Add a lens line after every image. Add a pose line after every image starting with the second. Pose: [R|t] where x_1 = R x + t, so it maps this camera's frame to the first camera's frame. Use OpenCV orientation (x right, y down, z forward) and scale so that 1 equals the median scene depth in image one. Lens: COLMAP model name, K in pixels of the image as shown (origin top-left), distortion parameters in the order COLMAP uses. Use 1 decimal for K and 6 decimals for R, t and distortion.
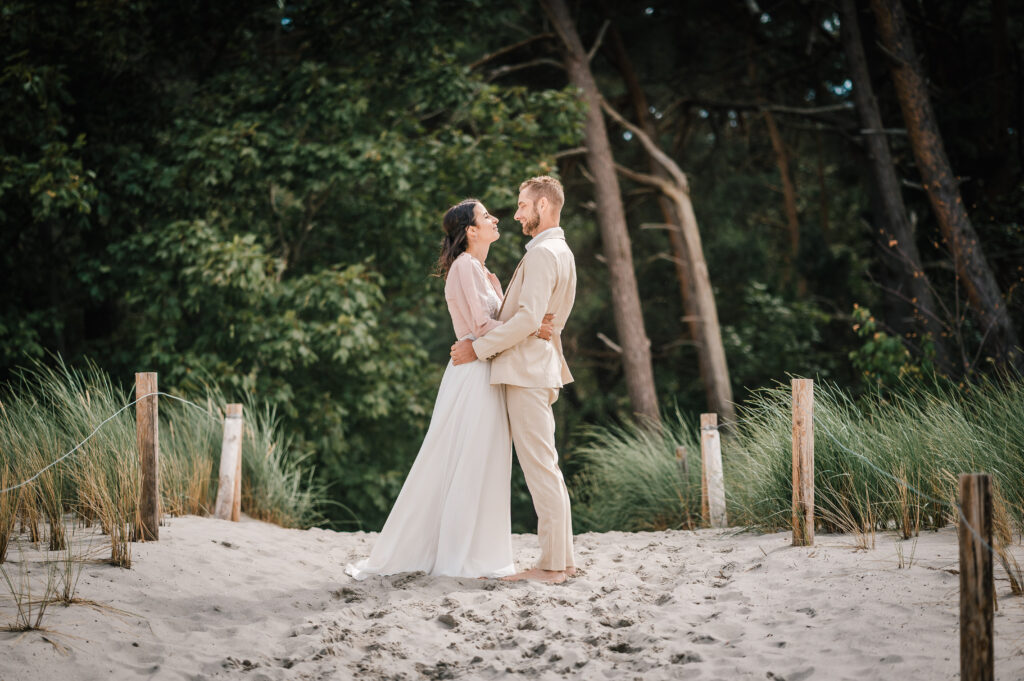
lens RADIAL K [[2496.6, 0, 511.8], [0, 2496.6, 340.1], [0, 0, 1]] dist [0.115087, 0.000000]
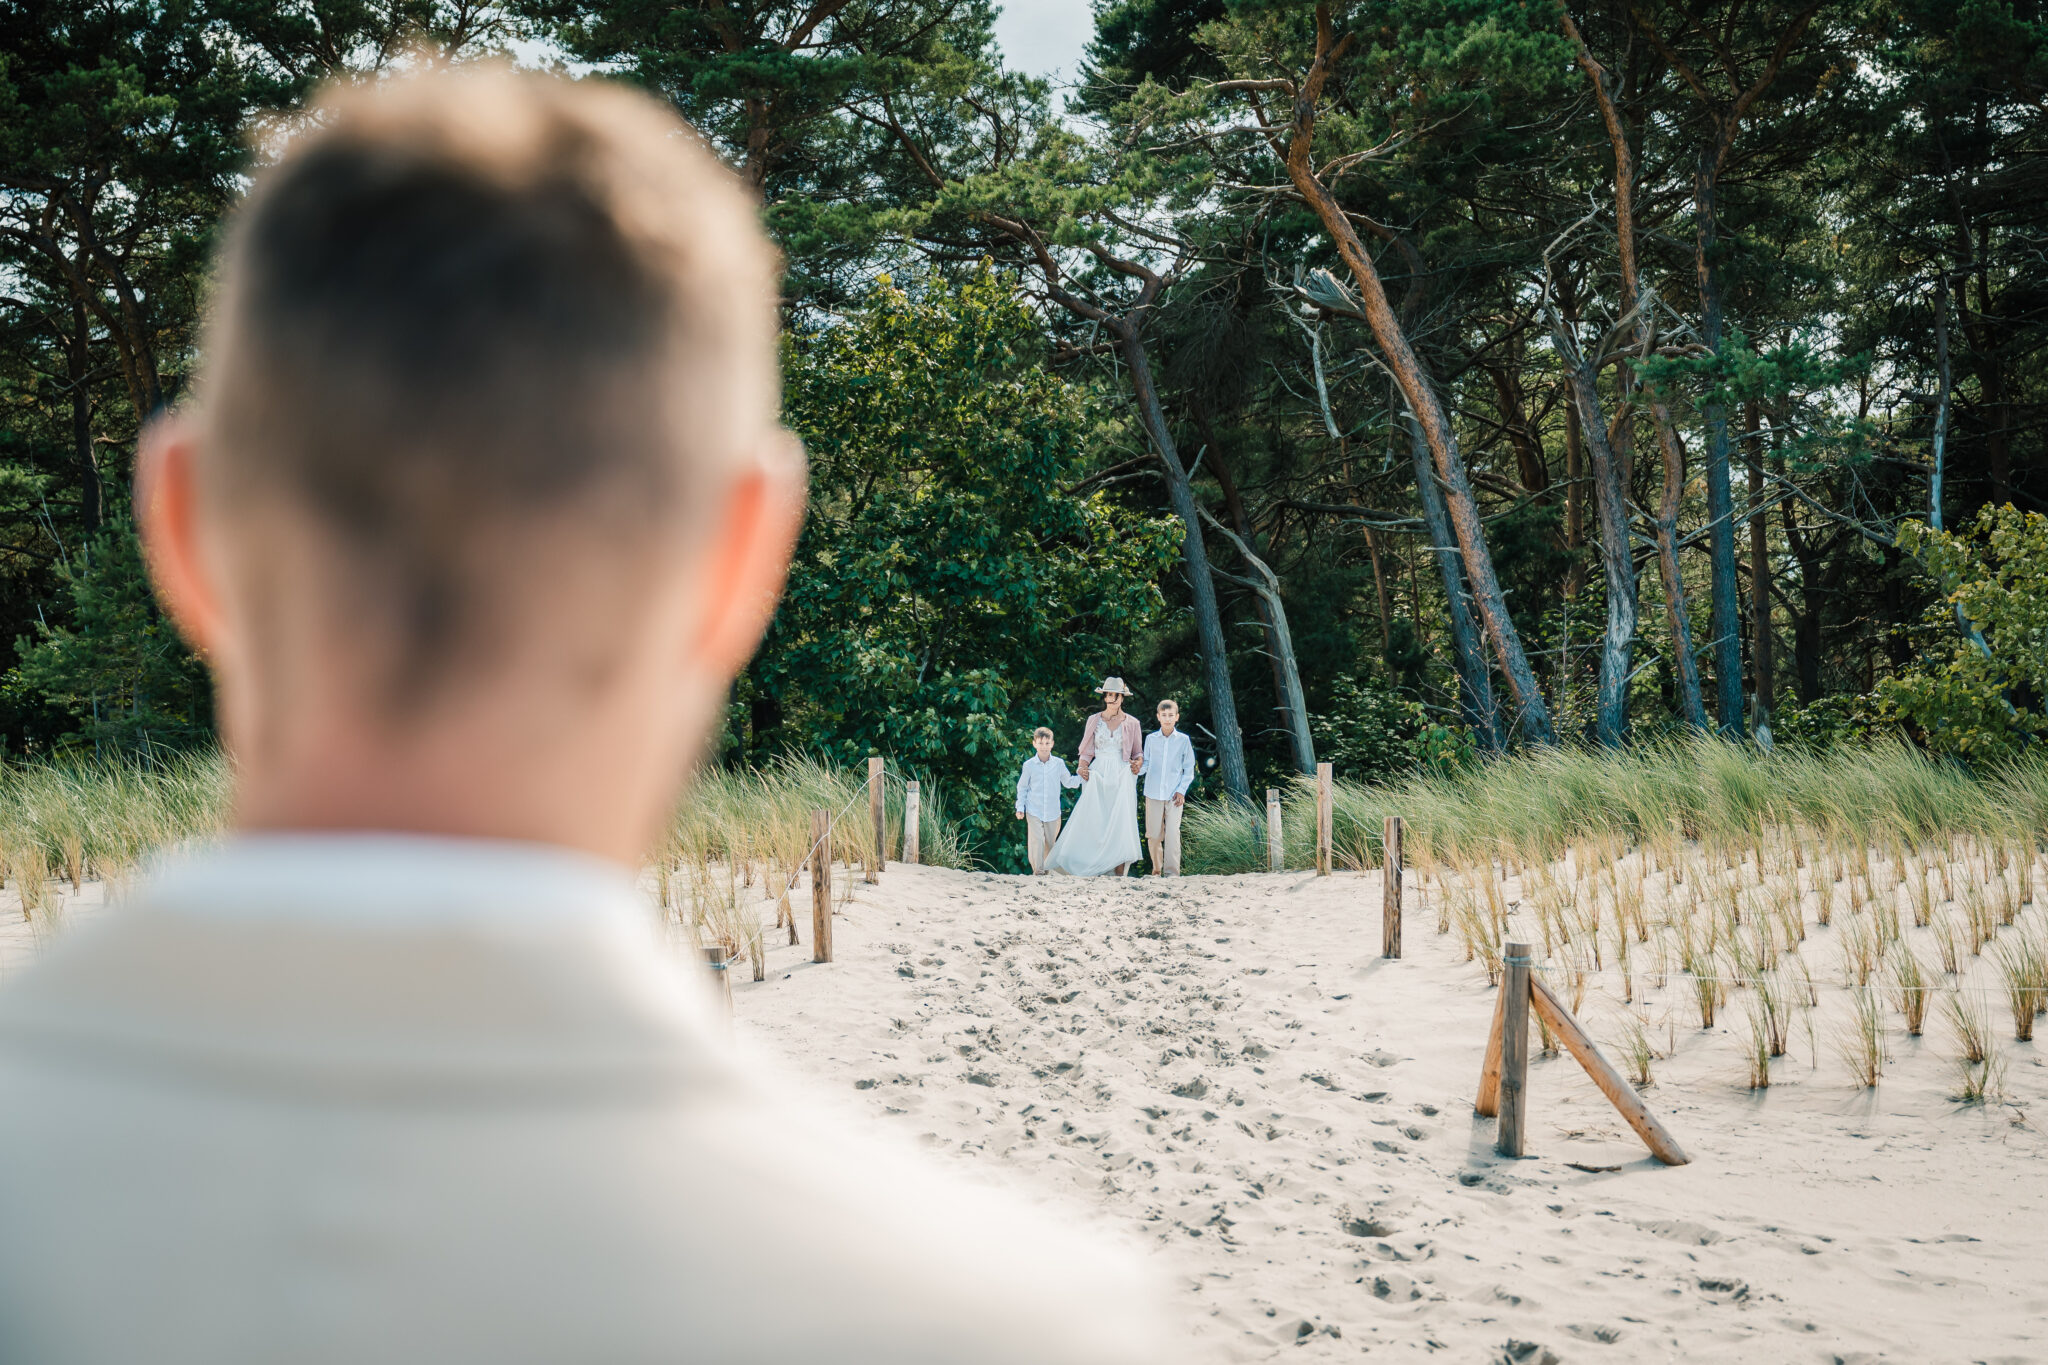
lens RADIAL K [[2481.1, 0, 1023.9], [0, 2481.1, 684.0], [0, 0, 1]] dist [-0.016365, 0.000000]
pose [[0.999292, -0.000747, -0.037617, -0.001461], [0.000147, 0.999873, -0.015938, -0.002755], [0.037624, 0.015921, 0.999165, -0.163447]]
